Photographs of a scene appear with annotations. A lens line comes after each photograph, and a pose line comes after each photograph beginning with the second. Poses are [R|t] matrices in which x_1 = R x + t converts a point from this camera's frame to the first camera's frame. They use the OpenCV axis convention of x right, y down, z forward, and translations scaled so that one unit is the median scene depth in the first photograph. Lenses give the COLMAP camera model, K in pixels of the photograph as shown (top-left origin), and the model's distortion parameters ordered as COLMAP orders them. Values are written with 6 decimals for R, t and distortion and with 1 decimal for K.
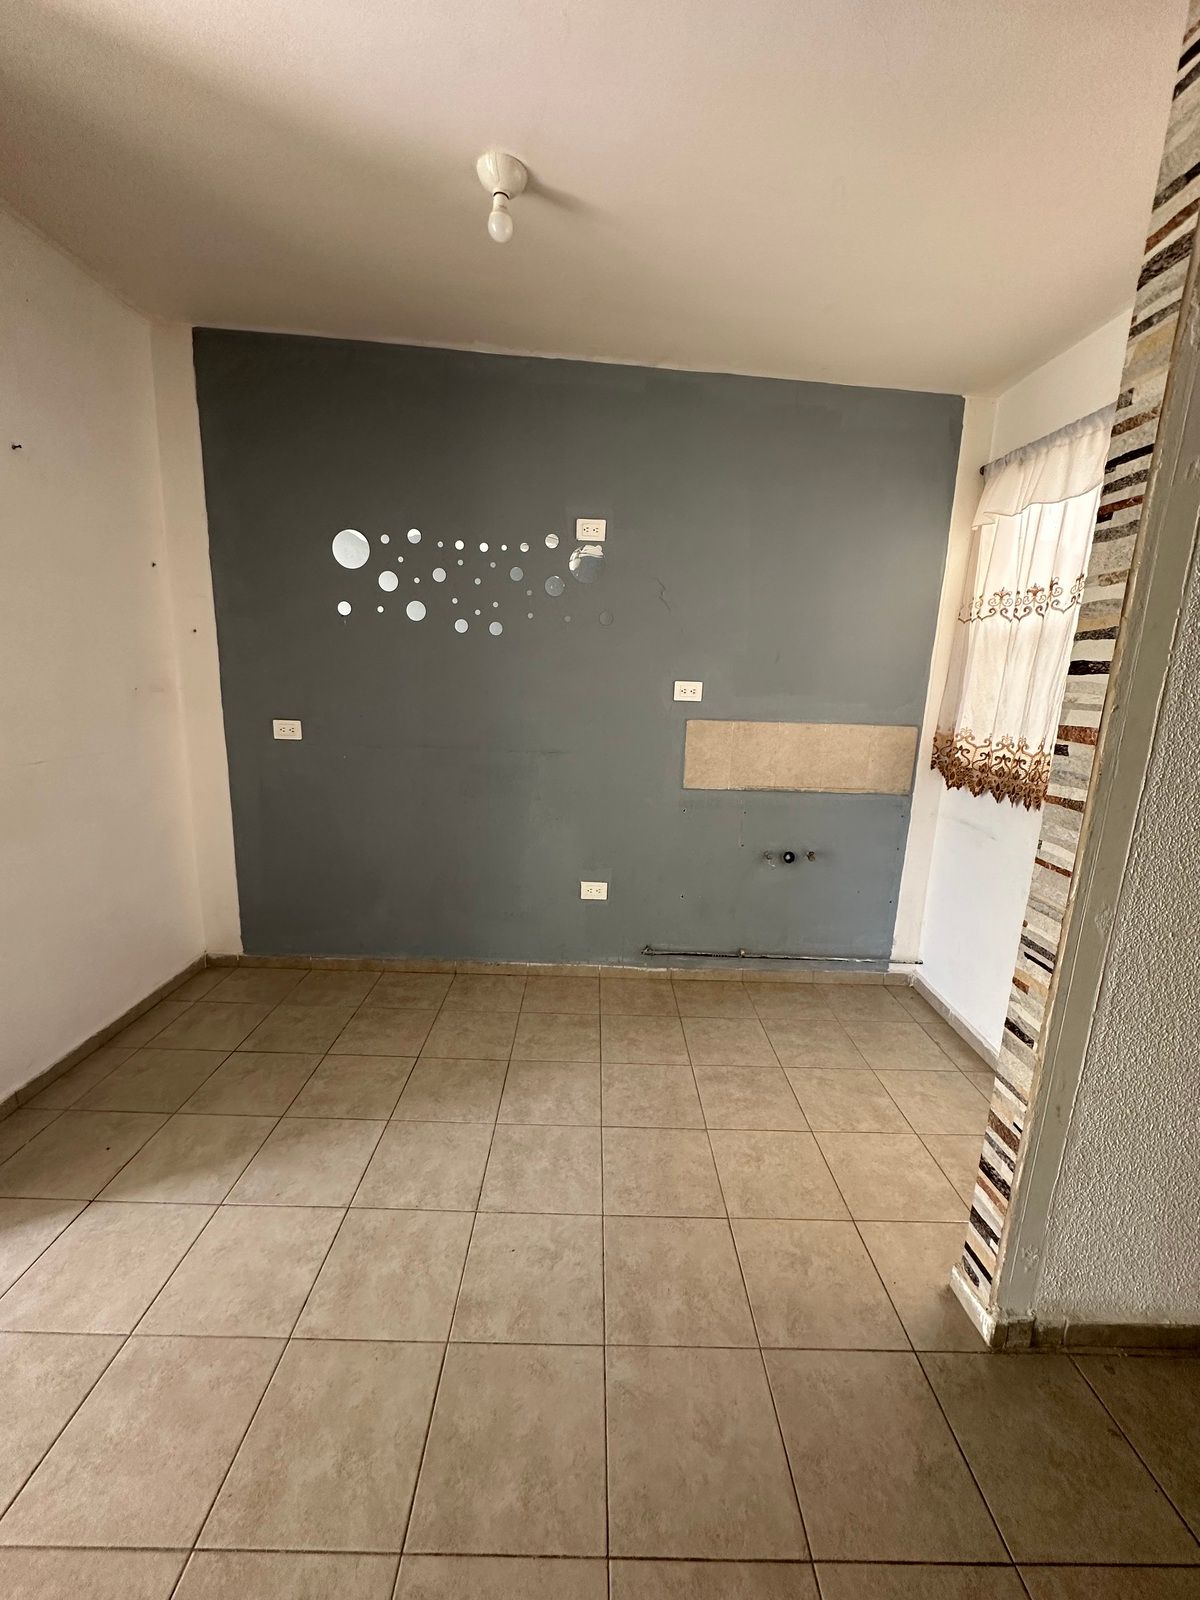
lens RADIAL K [[639.0, 0, 598.9], [0, 639.0, 796.2], [0, 0, 1]] dist [-0.001311, -0.000082]
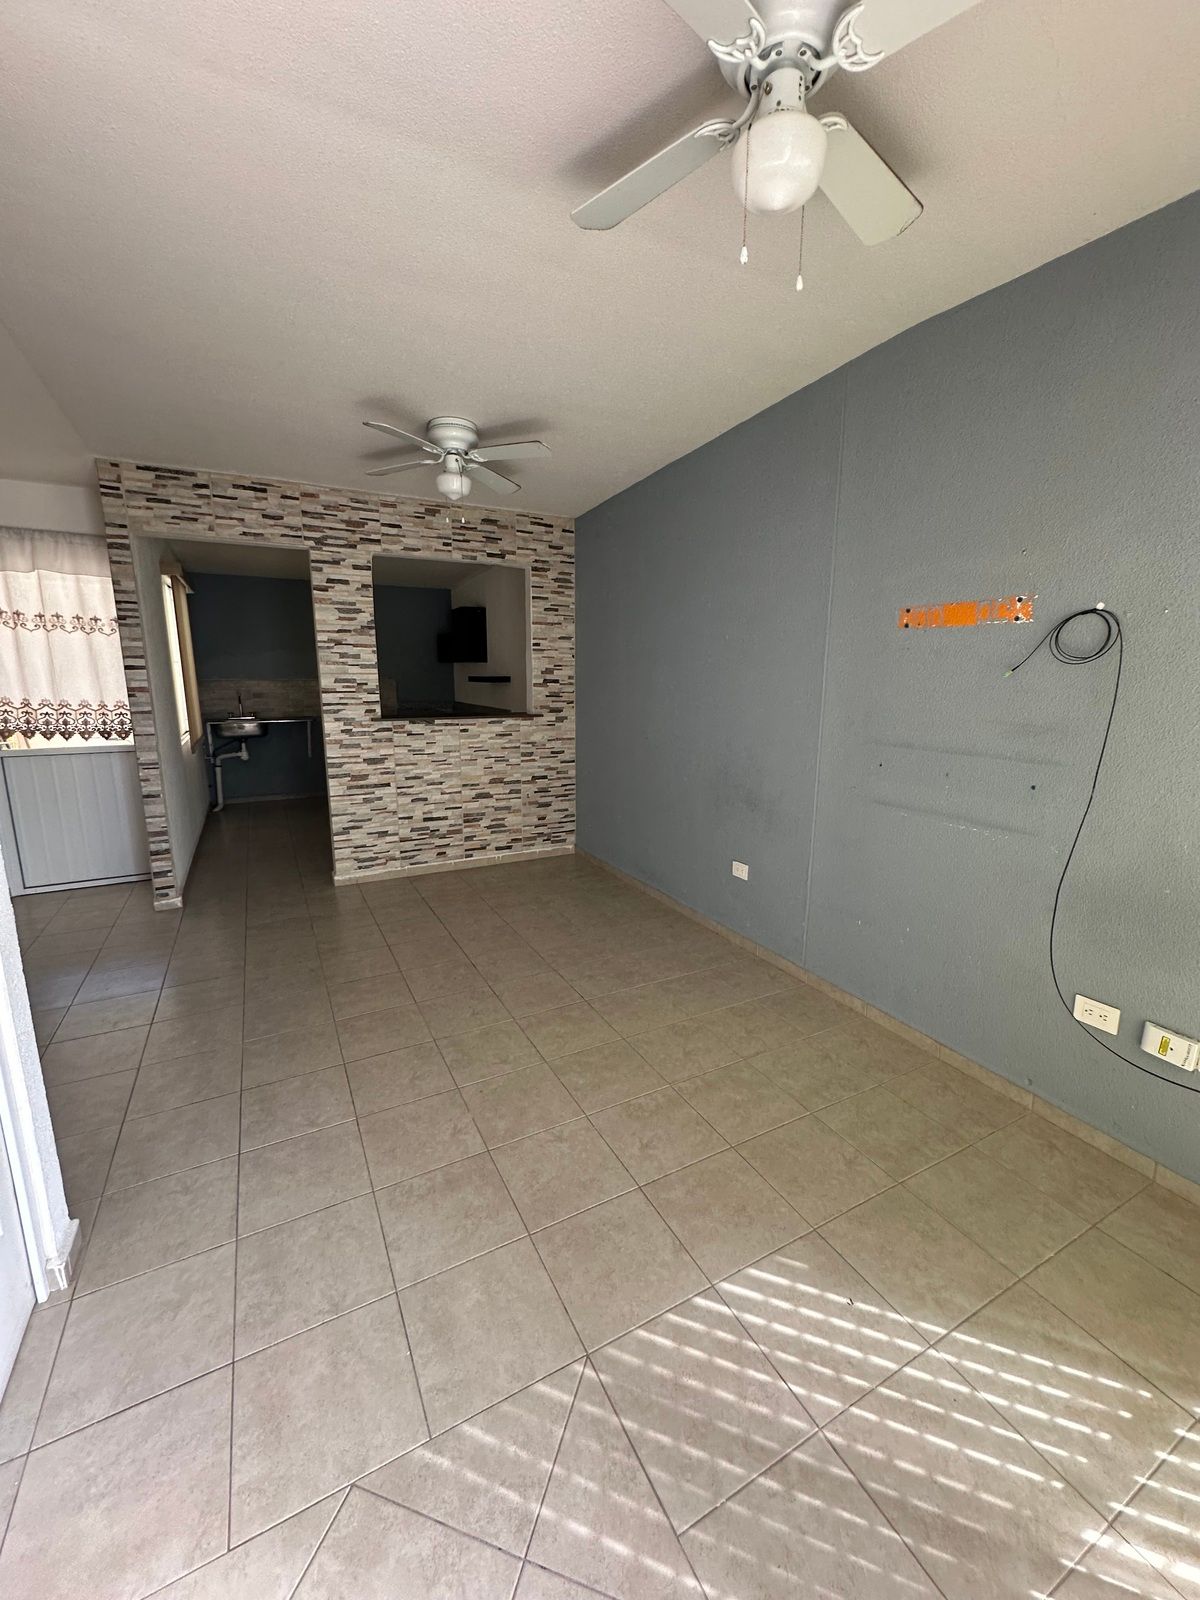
lens RADIAL K [[639.0, 0, 600.9], [0, 639.0, 803.2], [0, 0, 1]] dist [-0.001311, -0.000082]
pose [[-0.463878, -0.214046, 0.859652, -3.189498], [0.158364, 0.934707, 0.318189, -0.221117], [-0.871630, 0.283739, -0.399693, 0.469781]]
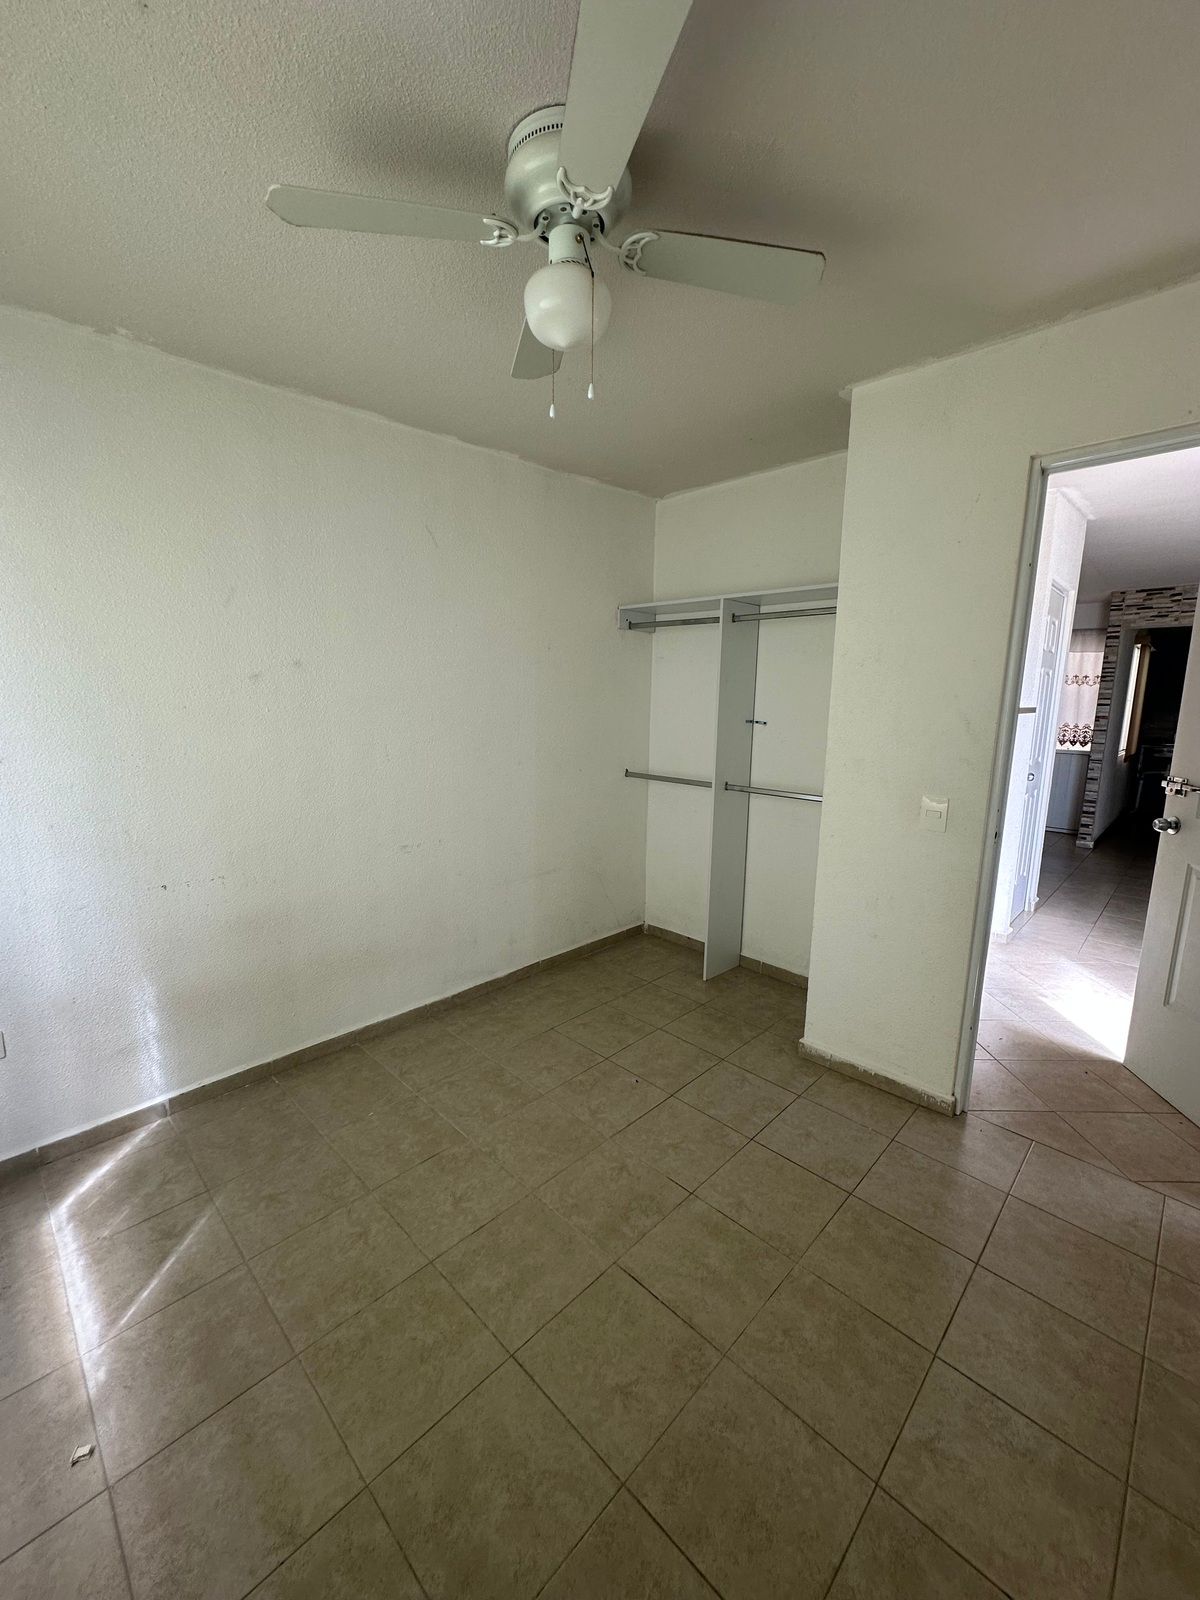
lens RADIAL K [[639.0, 0, 597.9], [0, 639.0, 802.9], [0, 0, 1]] dist [-0.001311, -0.000082]
pose [[0.702731, -0.141289, 0.697285, -6.304034], [0.156961, 0.986722, 0.041751, -0.287310], [-0.693925, 0.080107, 0.715577, 0.177078]]
